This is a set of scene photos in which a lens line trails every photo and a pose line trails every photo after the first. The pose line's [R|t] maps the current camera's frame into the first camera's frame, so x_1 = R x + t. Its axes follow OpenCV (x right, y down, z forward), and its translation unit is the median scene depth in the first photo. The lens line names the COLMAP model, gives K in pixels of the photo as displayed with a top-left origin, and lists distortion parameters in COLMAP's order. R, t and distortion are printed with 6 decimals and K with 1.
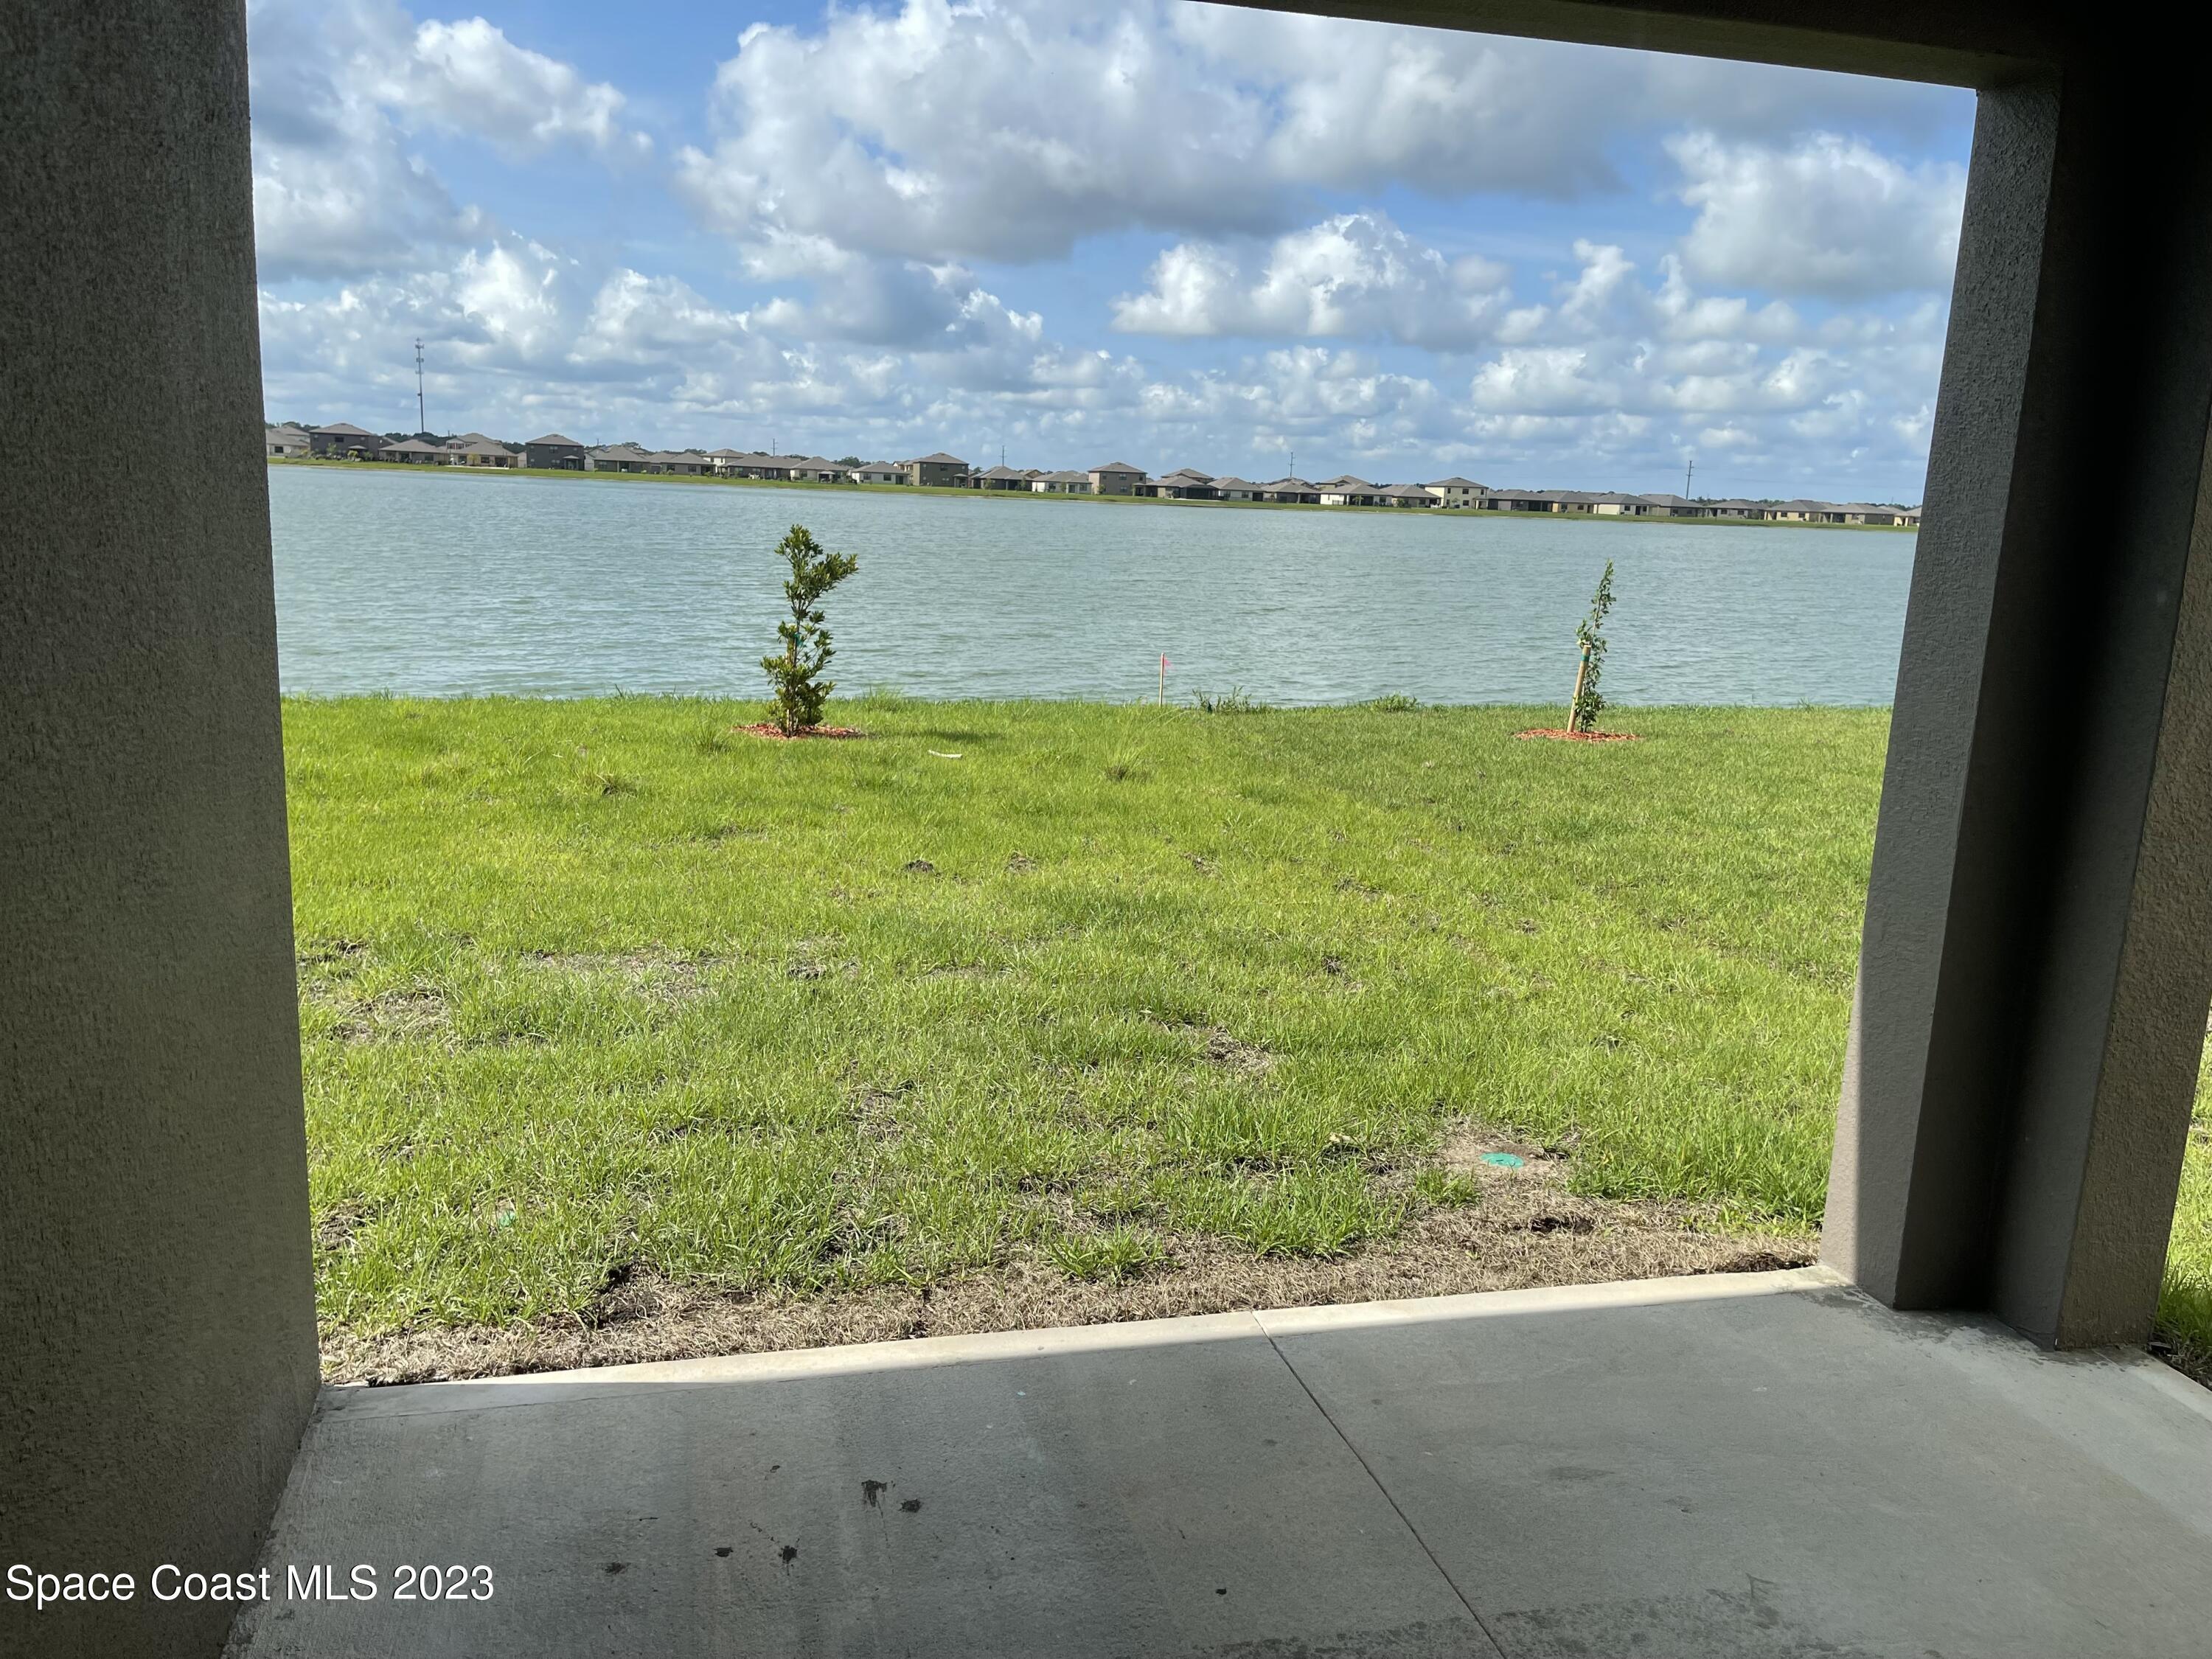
lens RADIAL K [[1670.5, 0, 1106.0], [0, 1670.5, 829.5], [0, 0, 1]] dist [0.057074, -0.070712]
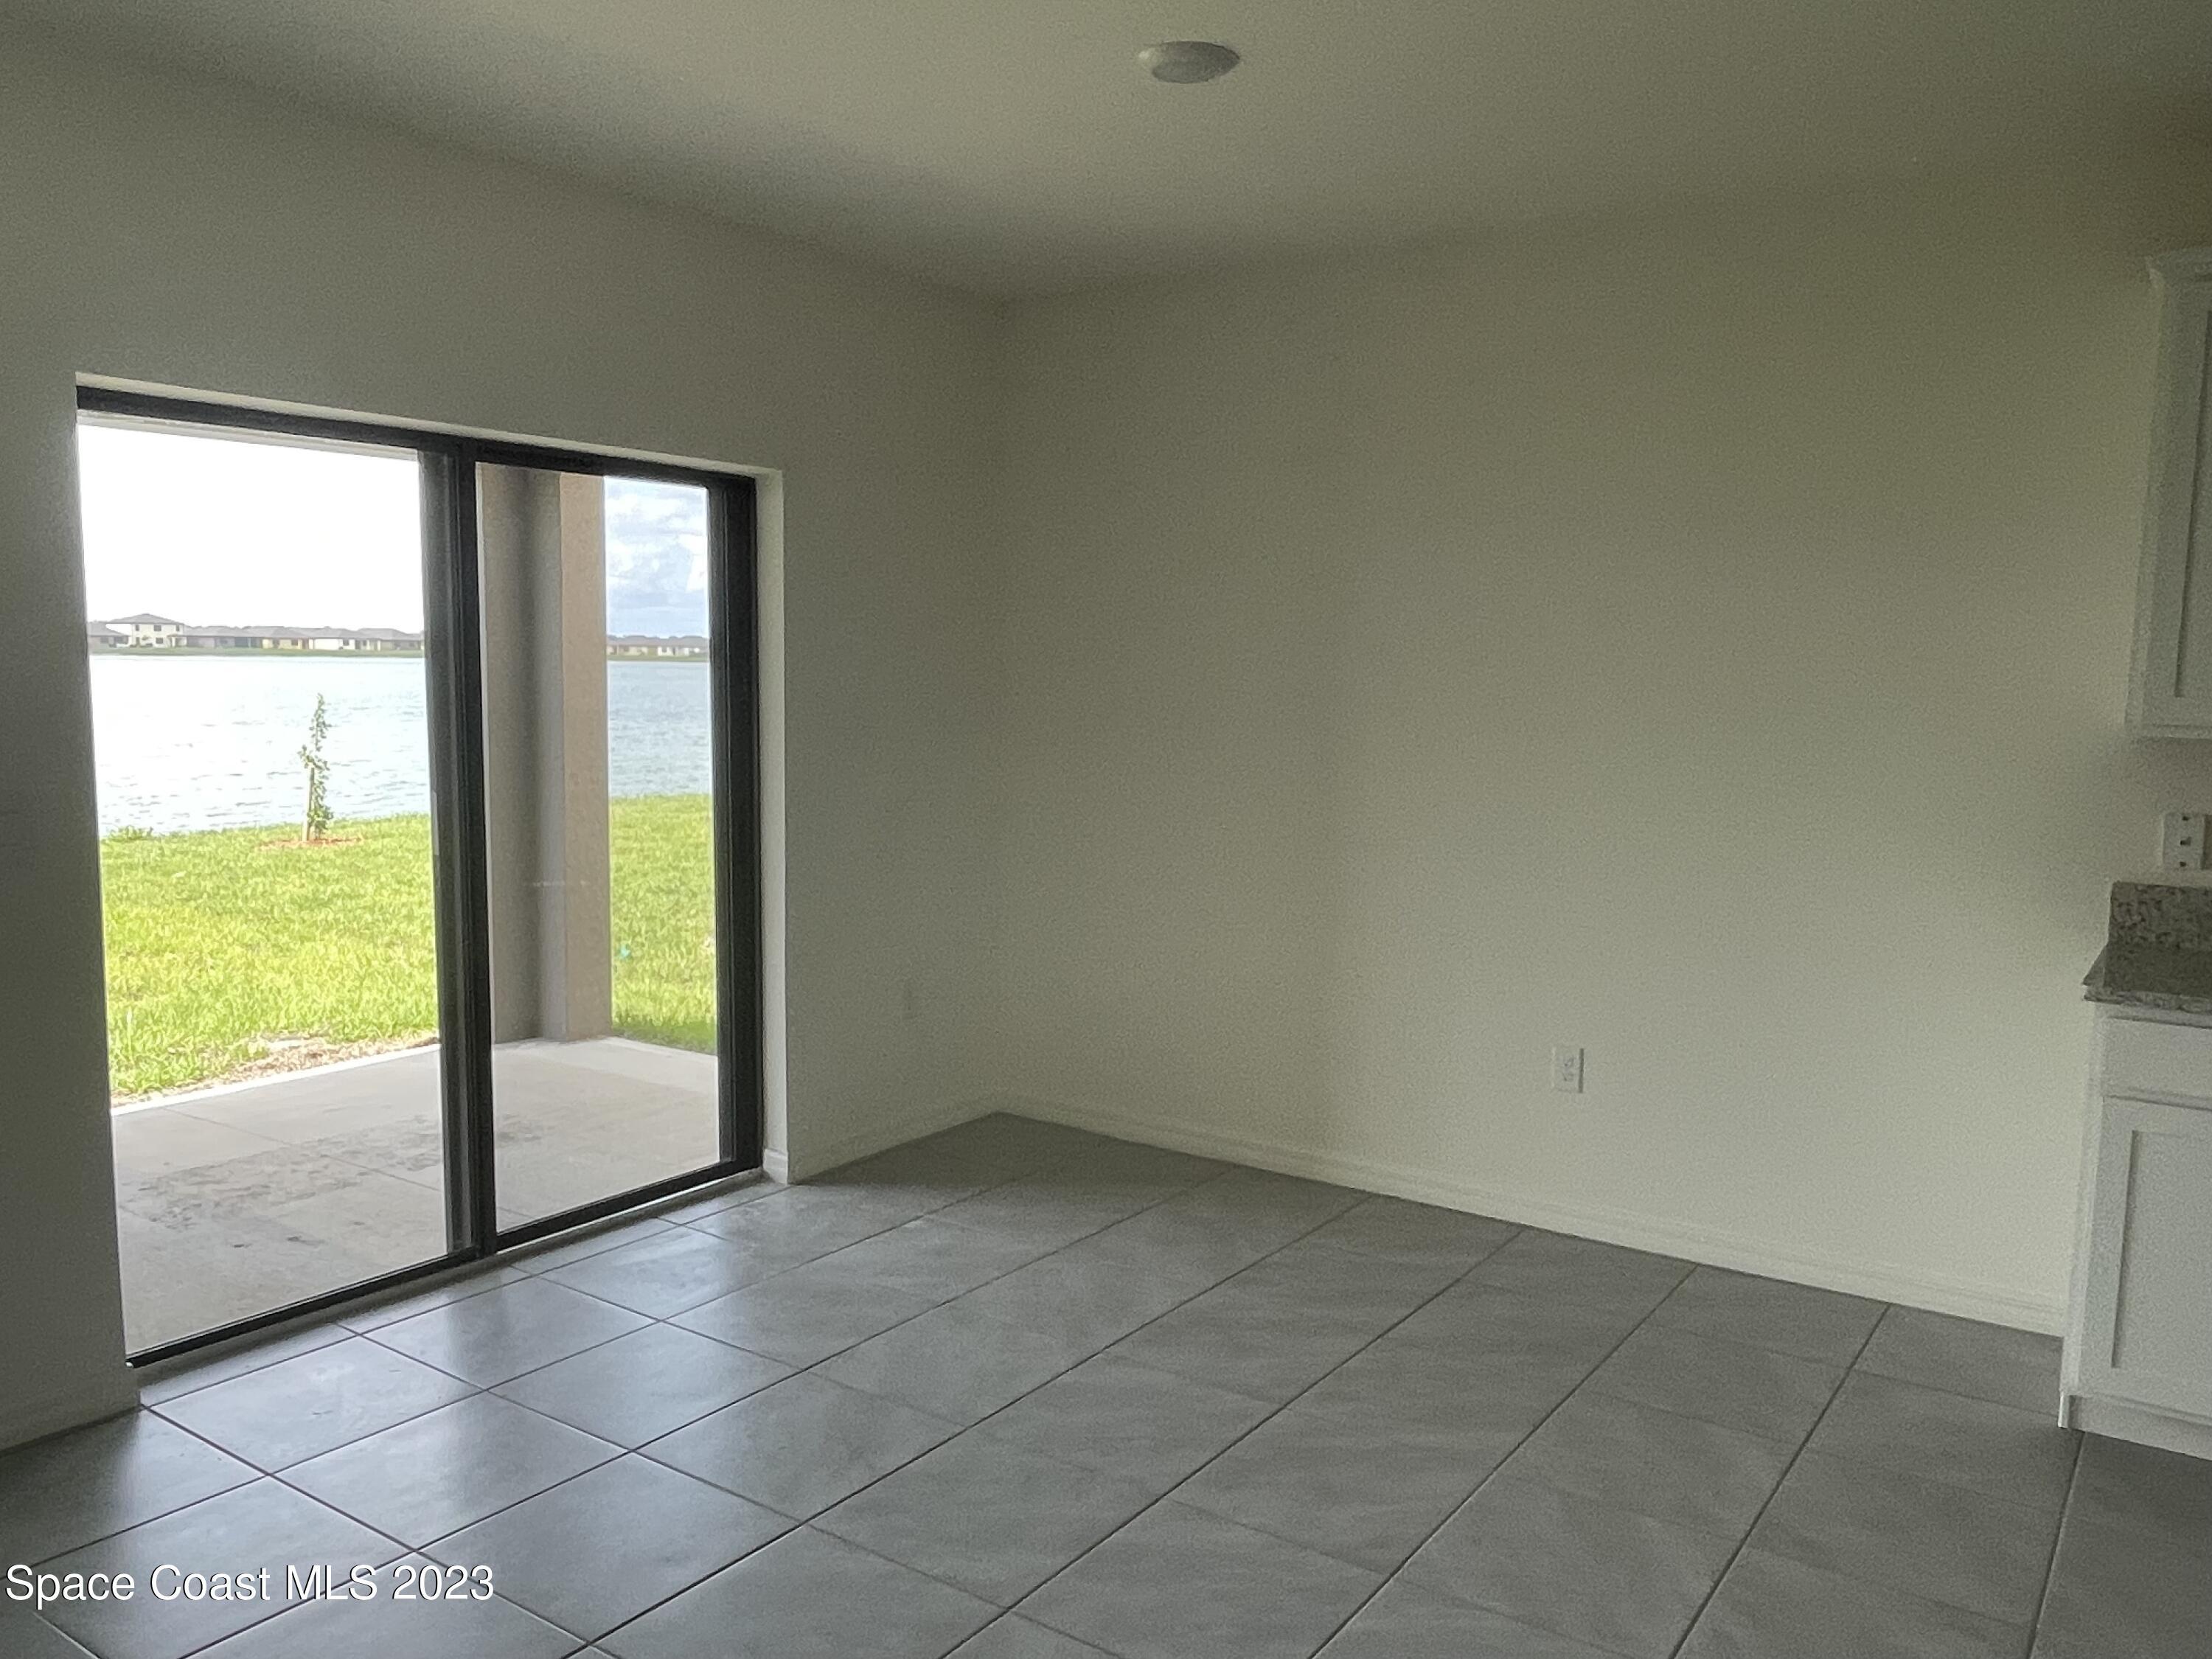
lens RADIAL K [[1687.3, 0, 1111.8], [0, 1687.3, 879.0], [0, 0, 1]] dist [0.031370, -0.096510]
pose [[0.753418, -0.113535, 0.647666, -0.065972], [0.144662, 0.989468, 0.005169, 0.044643], [-0.641432, 0.089798, 0.761907, -0.254503]]
